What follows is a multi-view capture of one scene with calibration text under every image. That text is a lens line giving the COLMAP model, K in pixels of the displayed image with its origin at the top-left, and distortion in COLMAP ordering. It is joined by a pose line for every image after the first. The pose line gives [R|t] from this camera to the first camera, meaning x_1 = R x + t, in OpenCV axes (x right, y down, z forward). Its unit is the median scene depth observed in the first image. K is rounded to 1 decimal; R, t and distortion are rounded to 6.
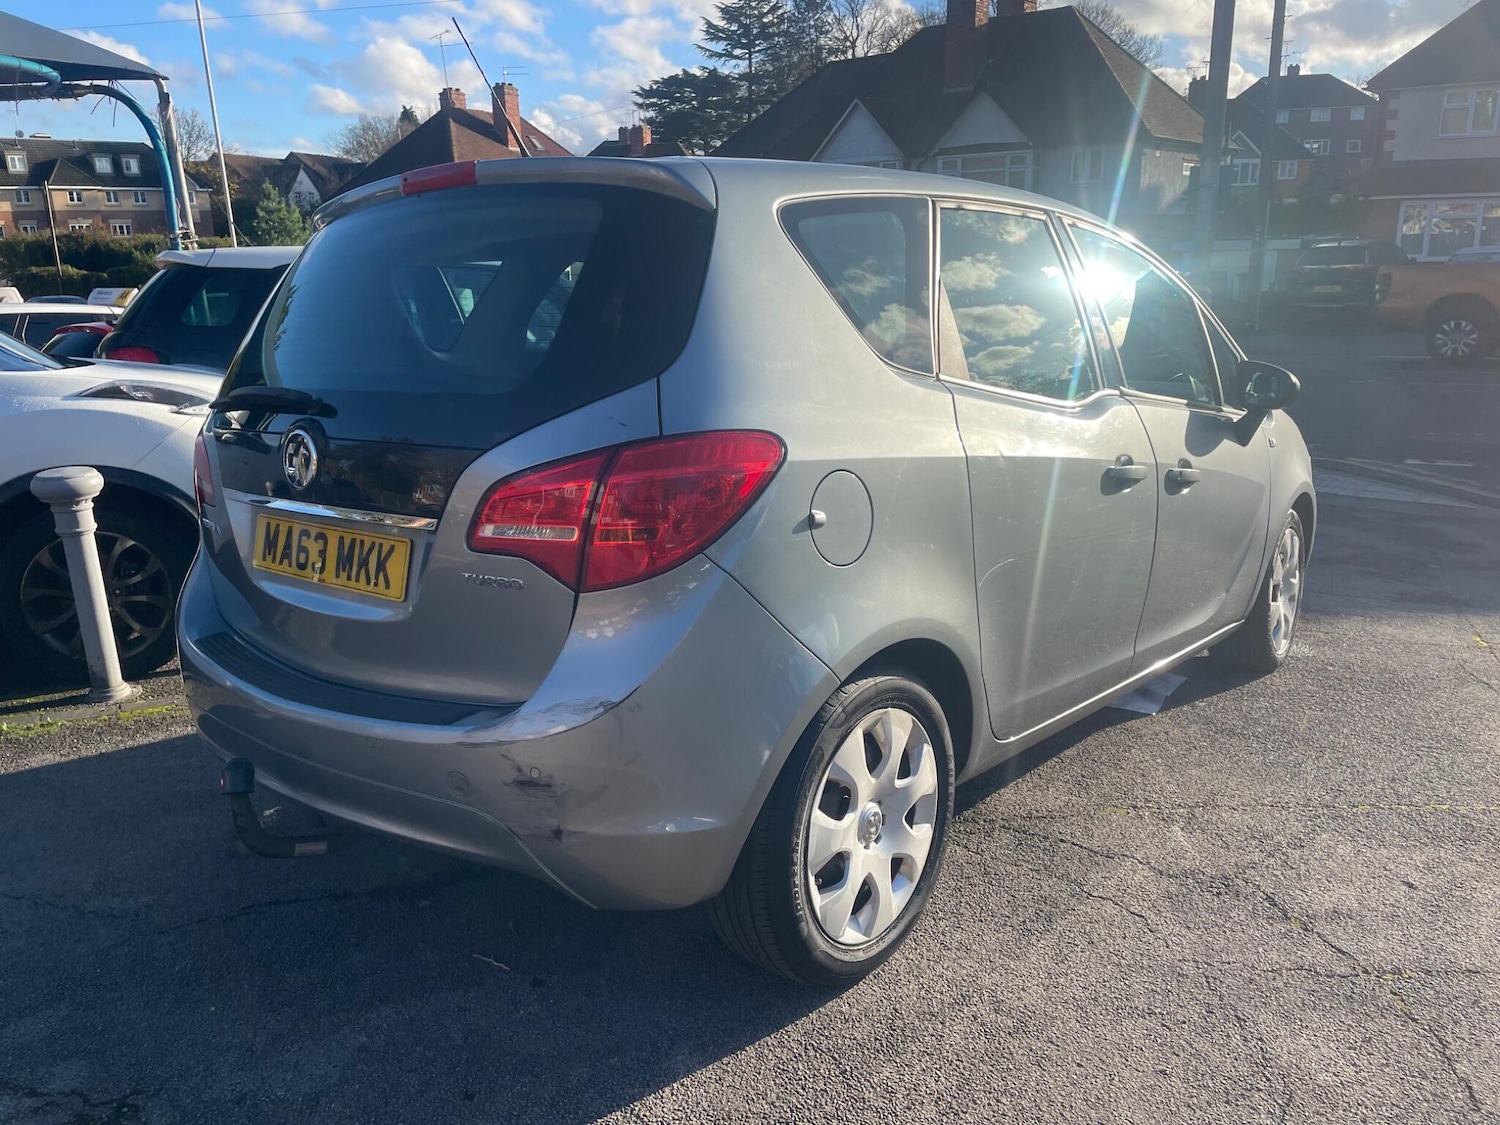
lens RADIAL K [[1128.2, 0, 742.5], [0, 1128.2, 577.6], [0, 0, 1]] dist [0.075060, -0.093330]
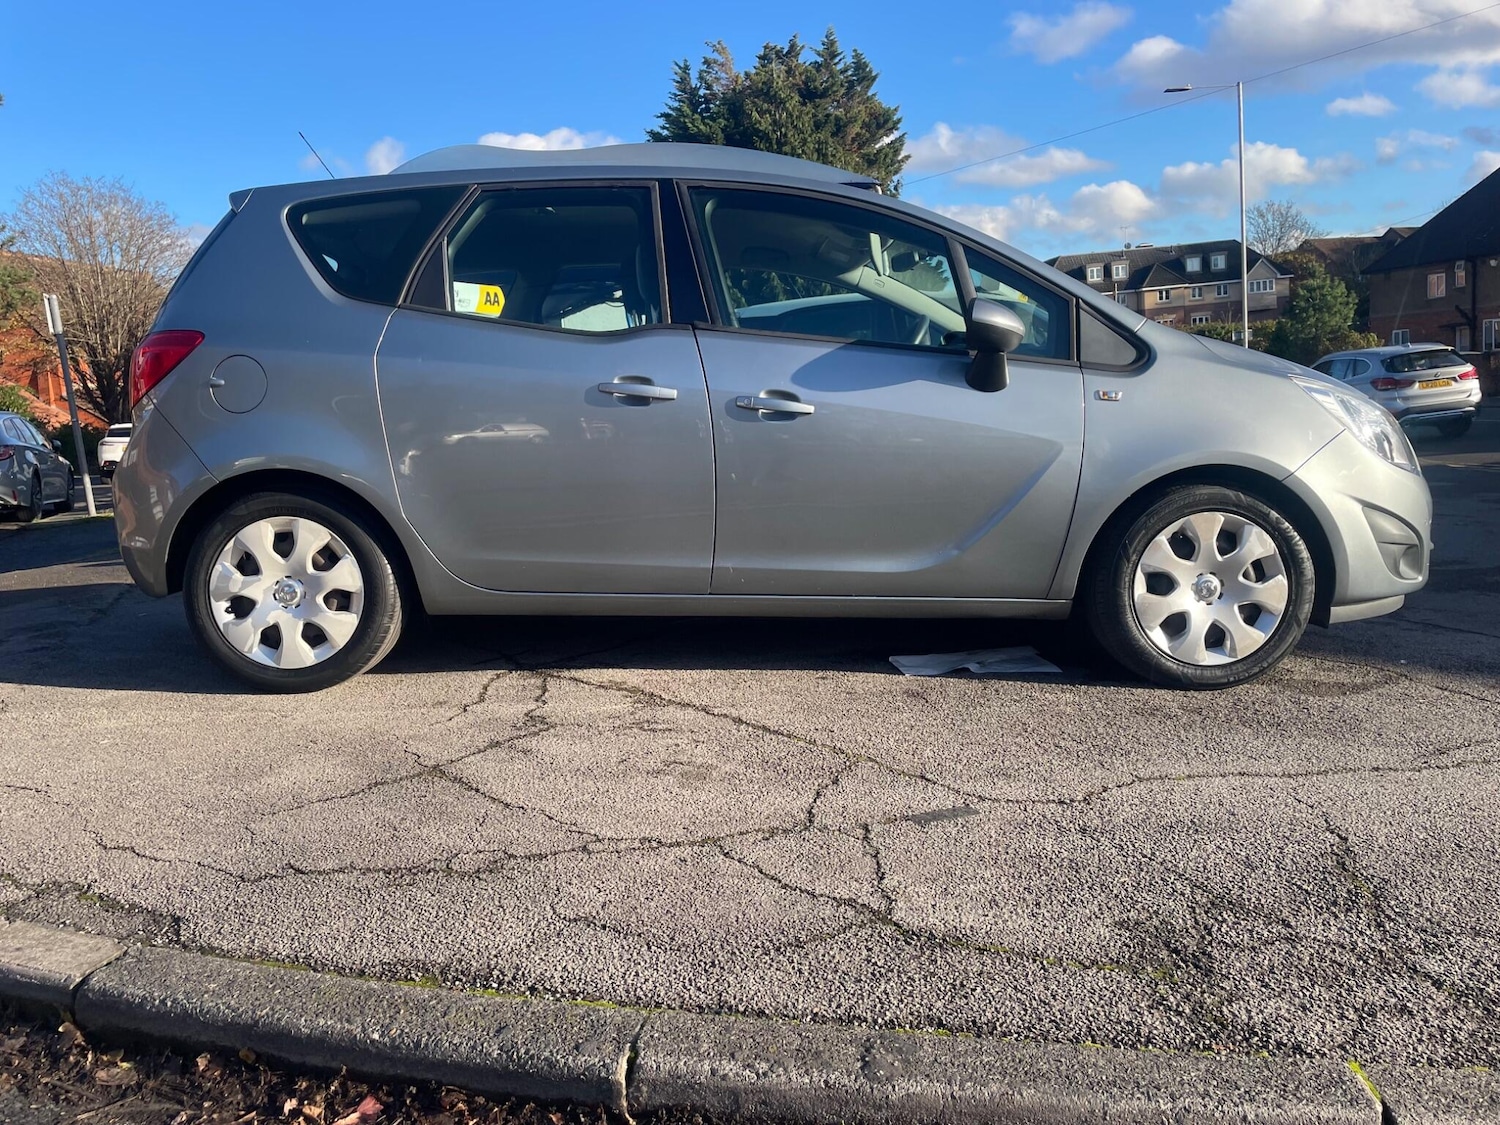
lens RADIAL K [[1137.7, 0, 742.9], [0, 1137.7, 542.3], [0, 0, 1]] dist [0.072895, -0.093299]
pose [[0.629384, 0.072465, -0.773708, 1.485819], [-0.152362, 0.987825, -0.031422, 0.091924], [0.762011, 0.137661, 0.632762, 0.411509]]
